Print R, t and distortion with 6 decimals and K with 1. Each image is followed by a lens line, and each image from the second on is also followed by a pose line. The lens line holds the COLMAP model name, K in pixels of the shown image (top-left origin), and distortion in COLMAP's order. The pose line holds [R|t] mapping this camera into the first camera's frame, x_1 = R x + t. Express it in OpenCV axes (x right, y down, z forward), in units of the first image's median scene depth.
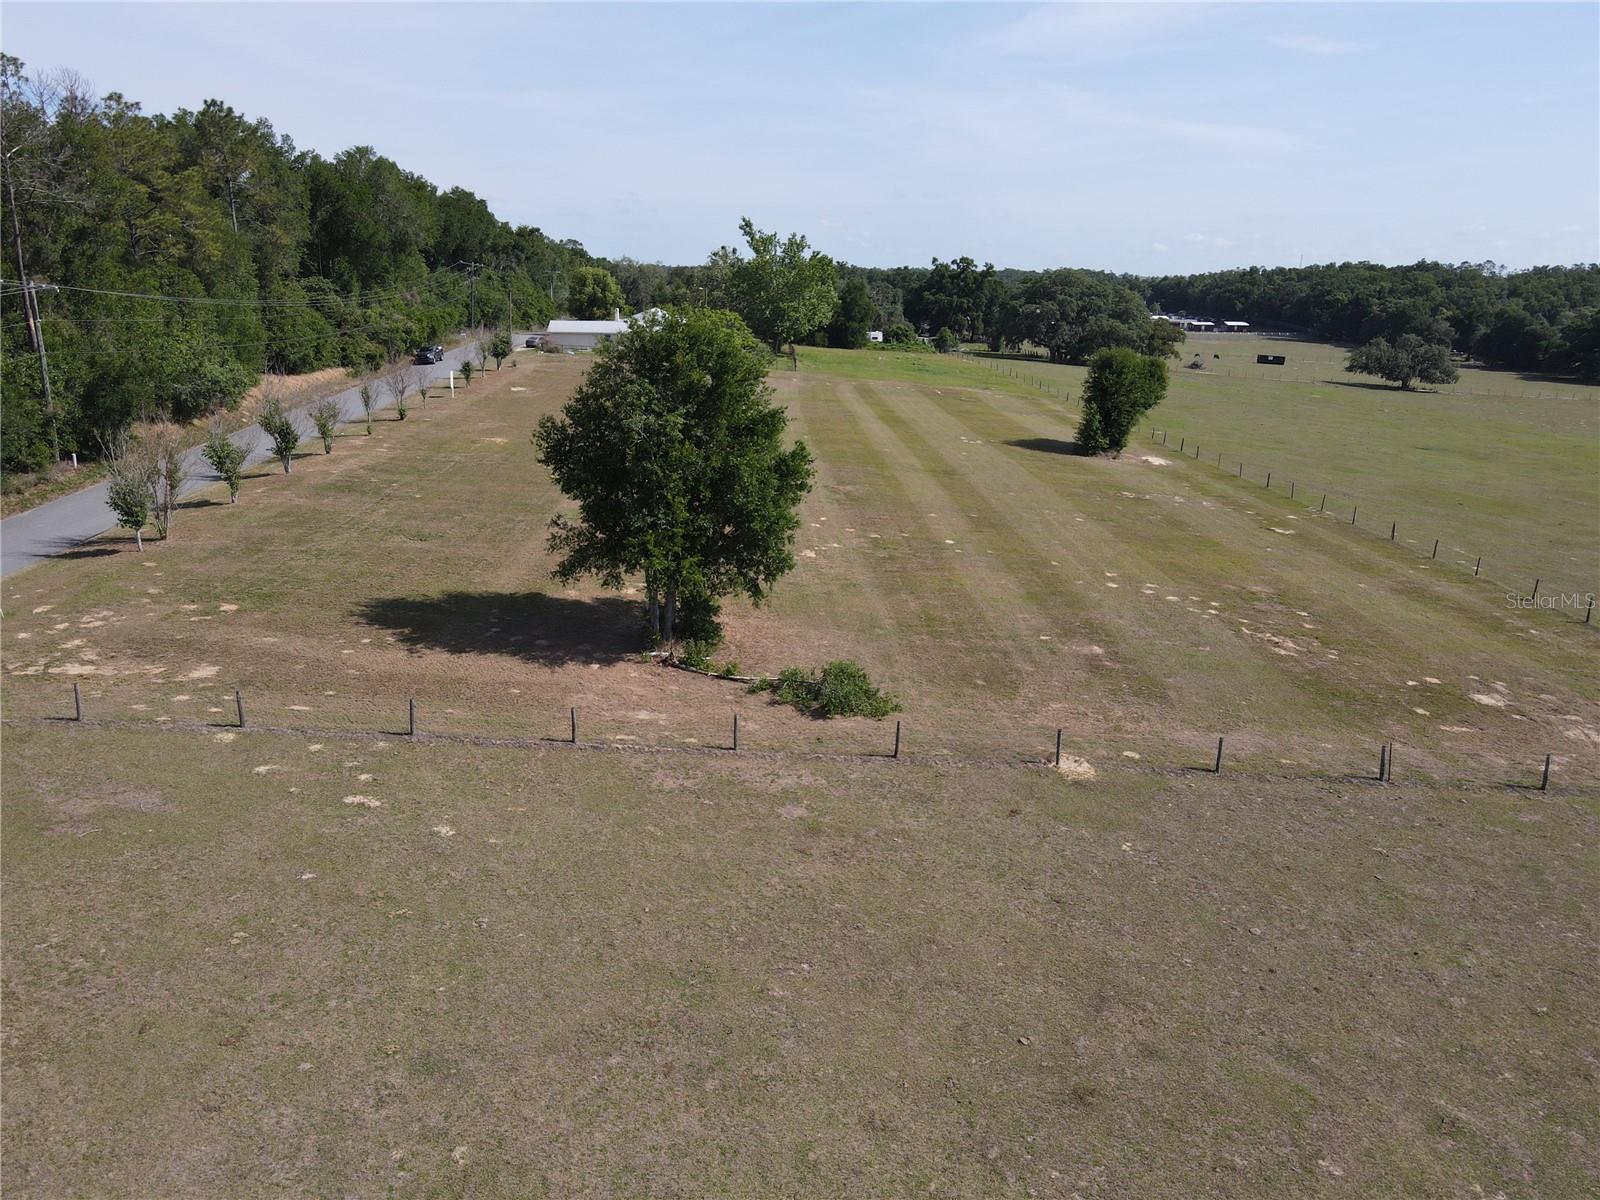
lens RADIAL K [[1180.5, 0, 790.2], [0, 1180.5, 598.7], [0, 0, 1]] dist [0.001170, 0.019820]
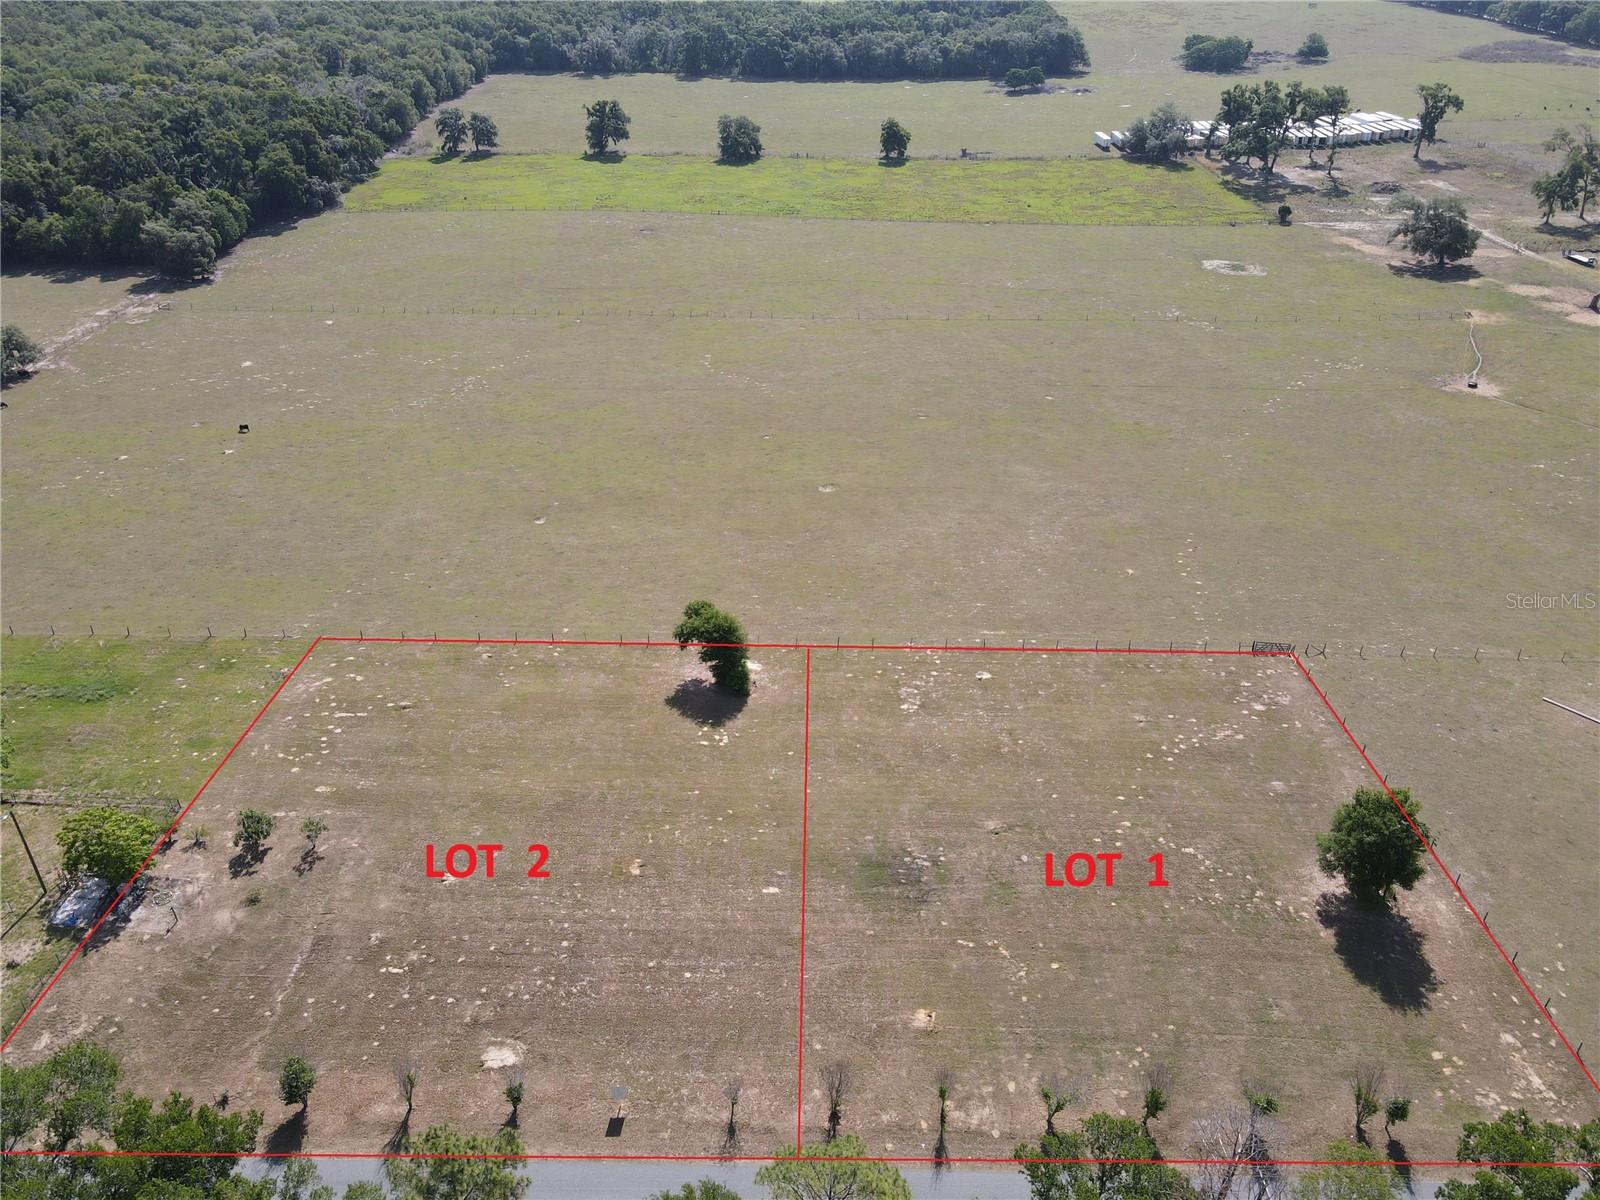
lens RADIAL K [[1180.5, 0, 791.8], [0, 1180.5, 597.9], [0, 0, 1]] dist [0.001170, 0.019820]
pose [[0.038658, -0.538744, 0.841582, -0.579153], [0.257595, 0.819119, 0.512532, -0.628861], [-0.965479, 0.196974, 0.170443, 0.502274]]
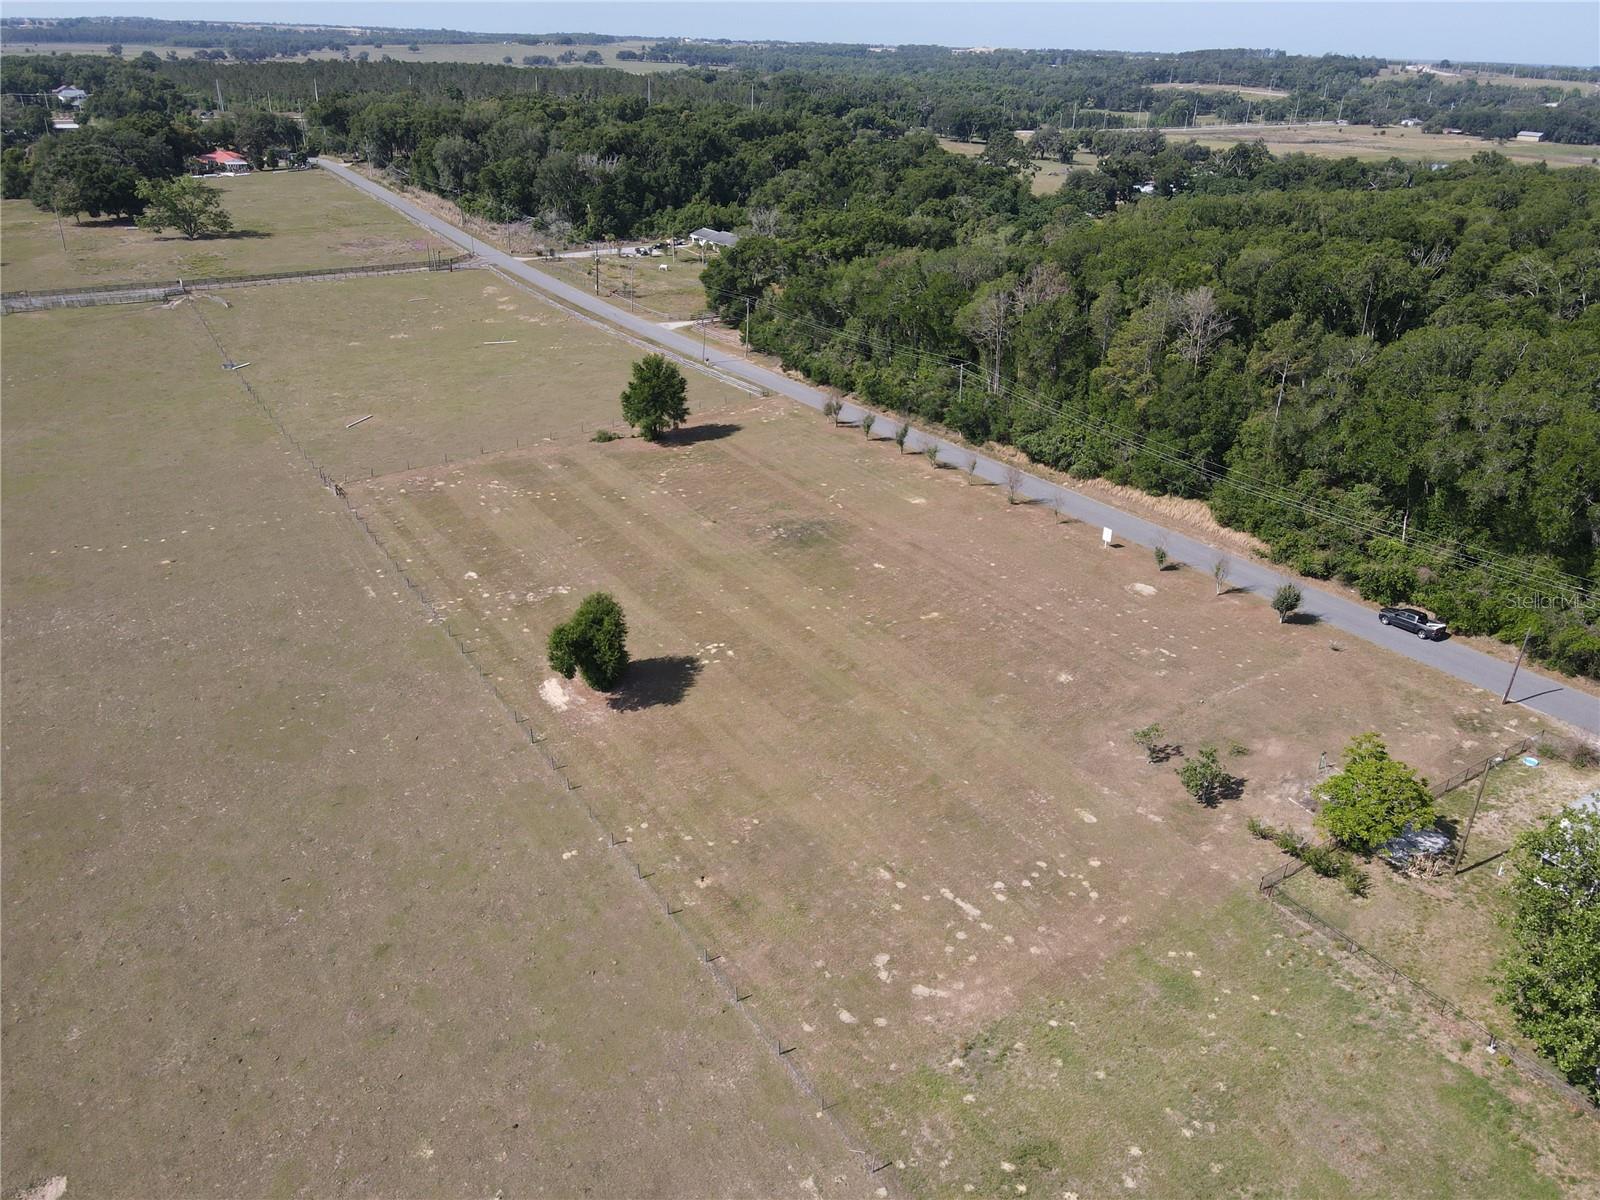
lens RADIAL K [[1180.5, 0, 790.9], [0, 1180.5, 598.9], [0, 0, 1]] dist [0.001170, 0.019820]
pose [[-0.868282, 0.178618, -0.462798, 0.432046], [-0.168590, 0.771148, 0.613928, -0.619000], [0.466544, 0.611086, -0.639461, 1.239272]]
